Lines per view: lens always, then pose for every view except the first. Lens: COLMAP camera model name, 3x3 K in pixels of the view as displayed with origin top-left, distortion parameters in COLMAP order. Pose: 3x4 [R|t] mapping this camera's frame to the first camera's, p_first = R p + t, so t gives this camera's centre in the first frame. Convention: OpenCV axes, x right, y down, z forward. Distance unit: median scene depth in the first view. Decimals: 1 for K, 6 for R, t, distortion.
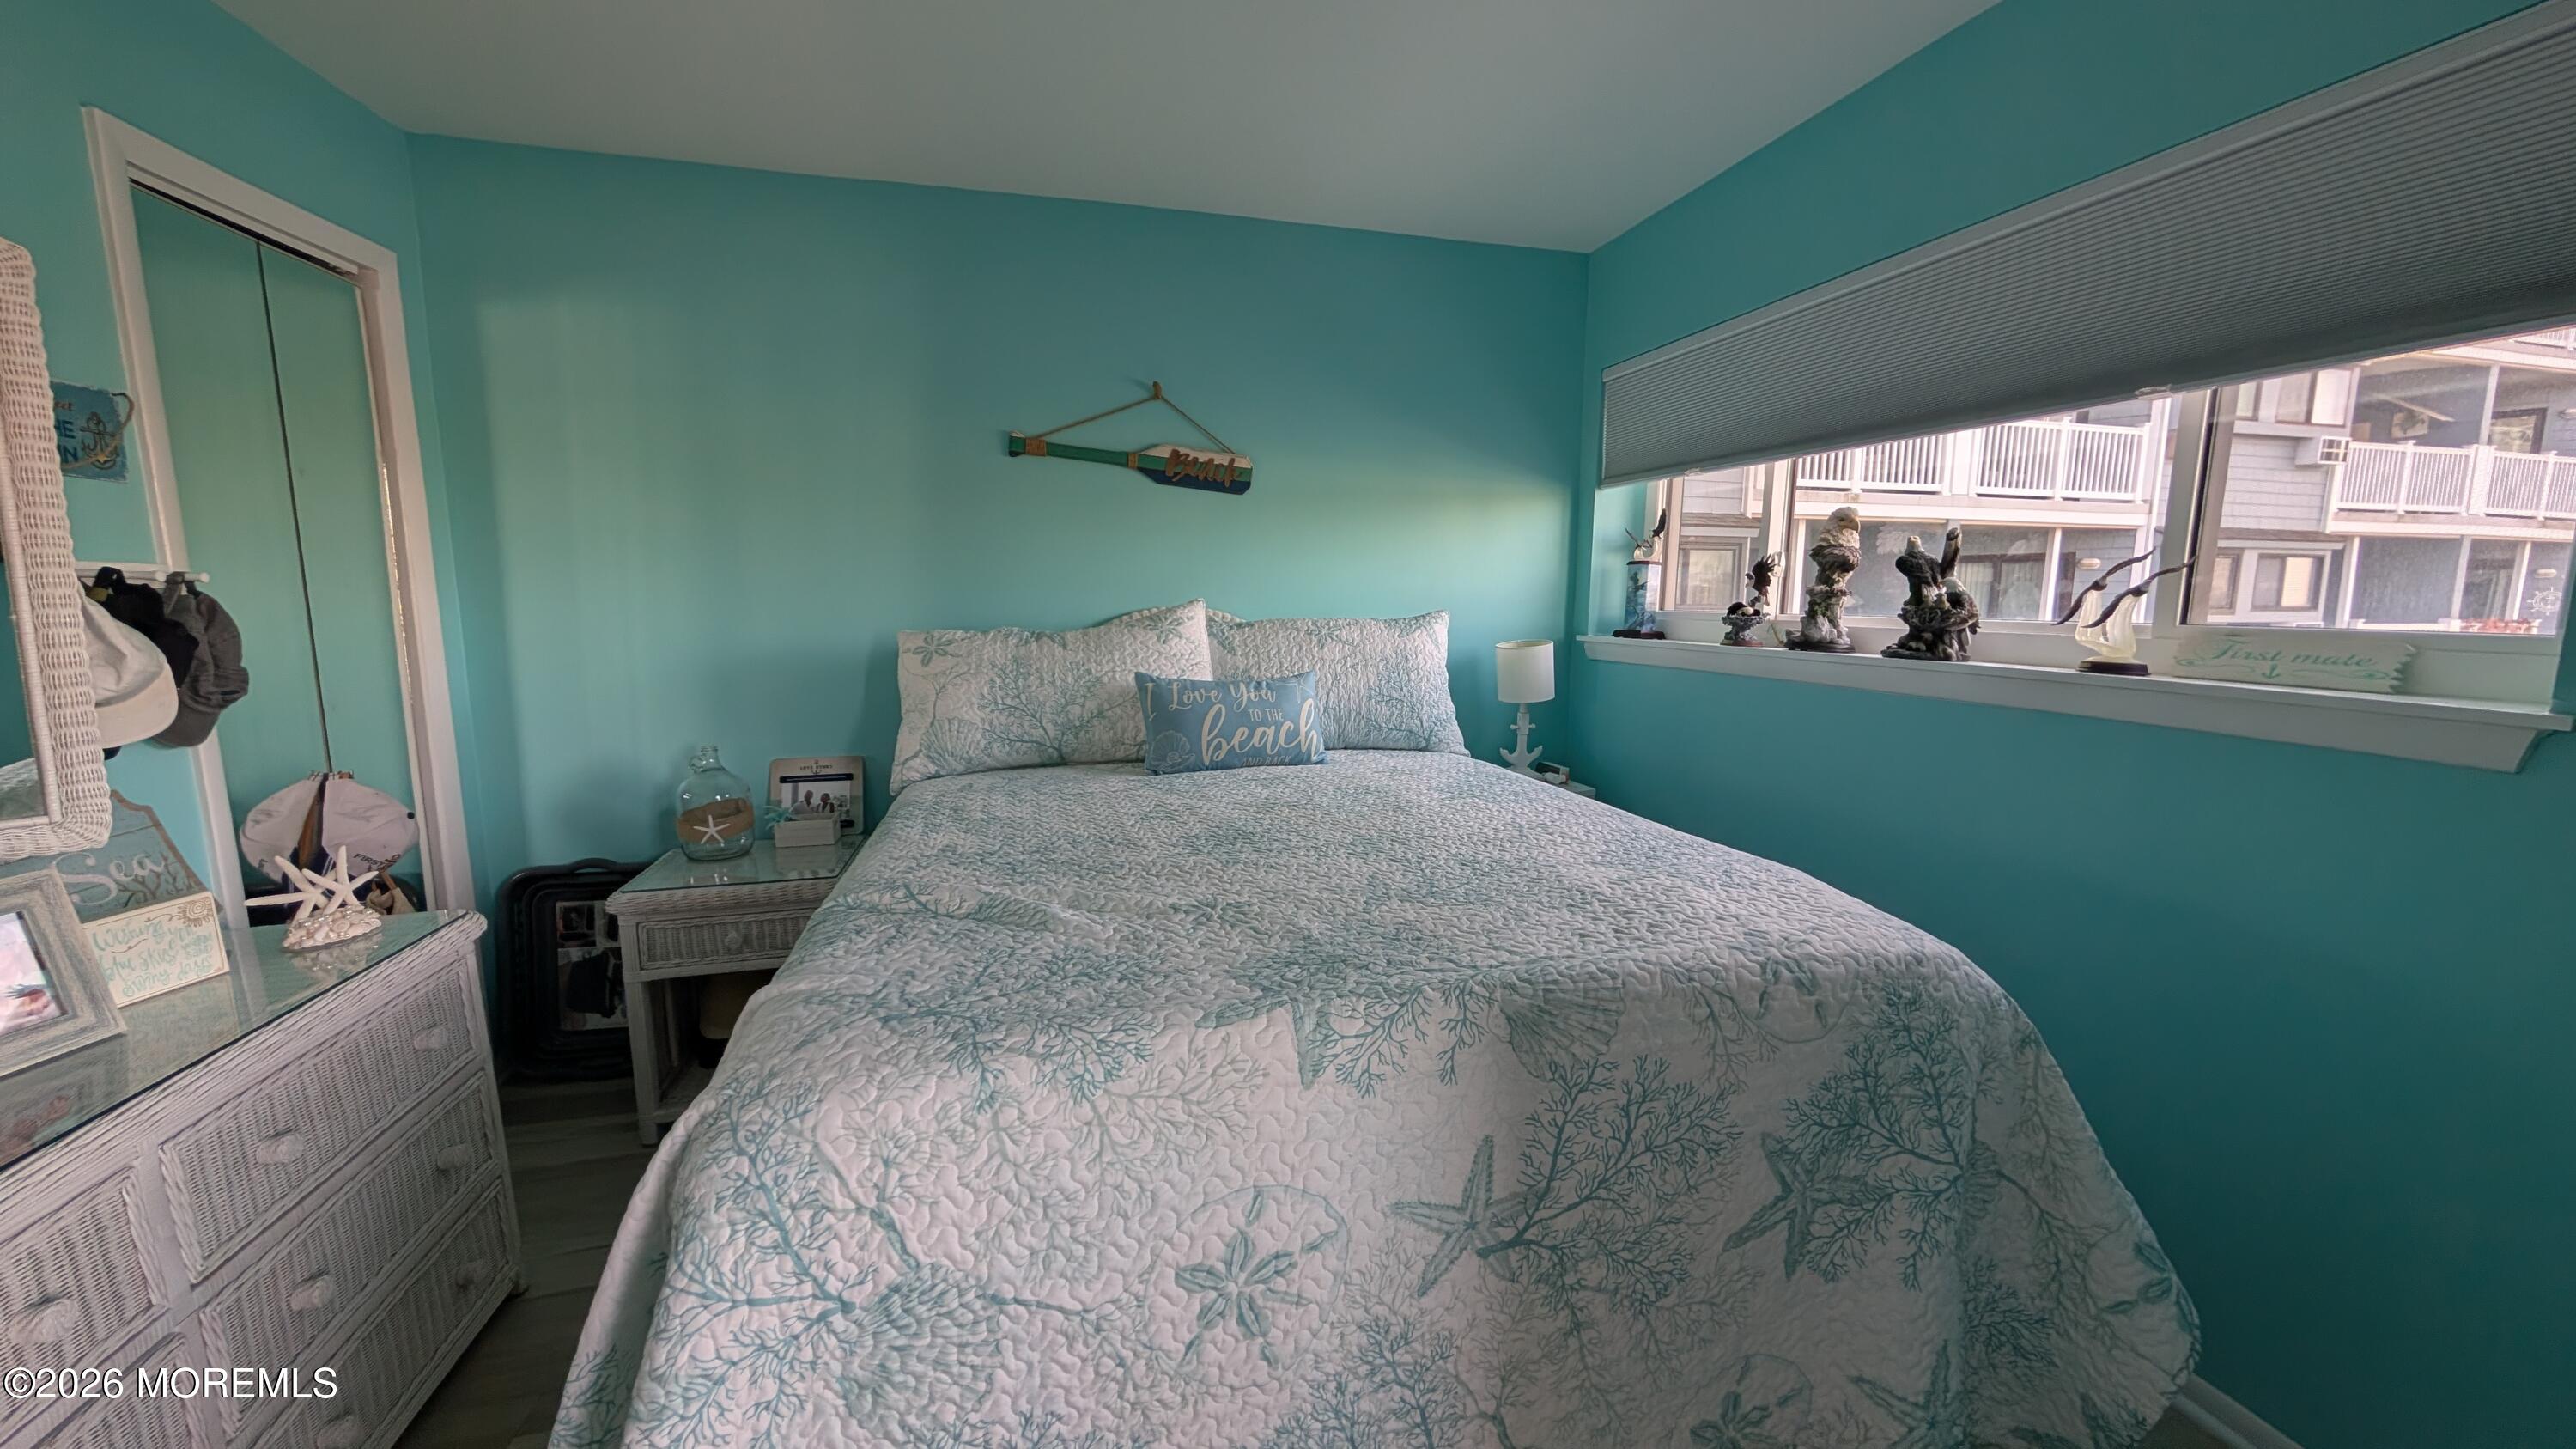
lens RADIAL K [[941.2, 0, 1288.0], [0, 941.2, 724.5], [0, 0, 1]] dist [0.001458, -0.000153]
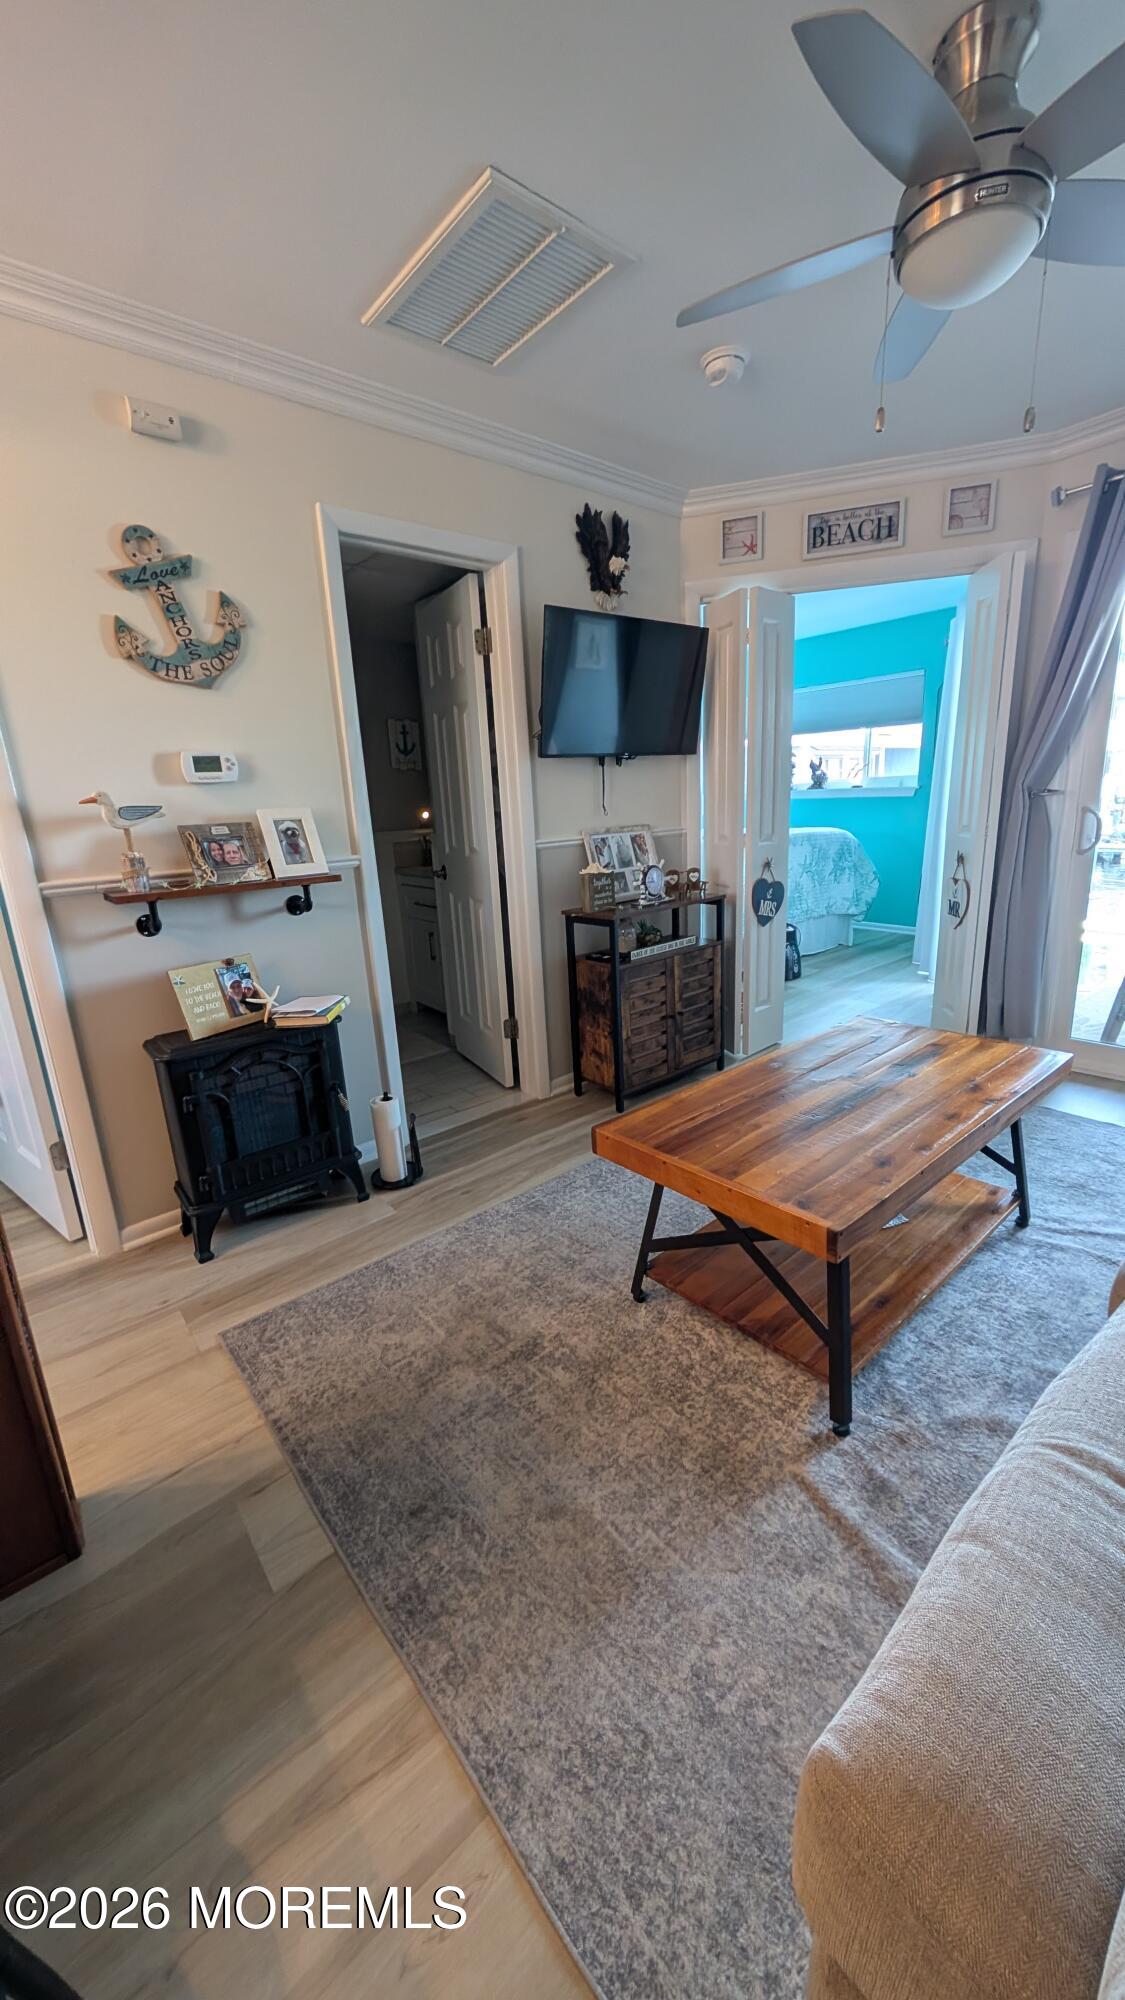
lens RADIAL K [[730.7, 0, 562.5], [0, 730.7, 1000.0], [0, 0, 1]] dist [0.001458, -0.000153]
pose [[0.900681, -0.157924, 0.404763, -1.716304], [0.105340, 0.983180, 0.149199, 0.235724], [-0.421517, -0.091743, 0.902168, -1.451273]]
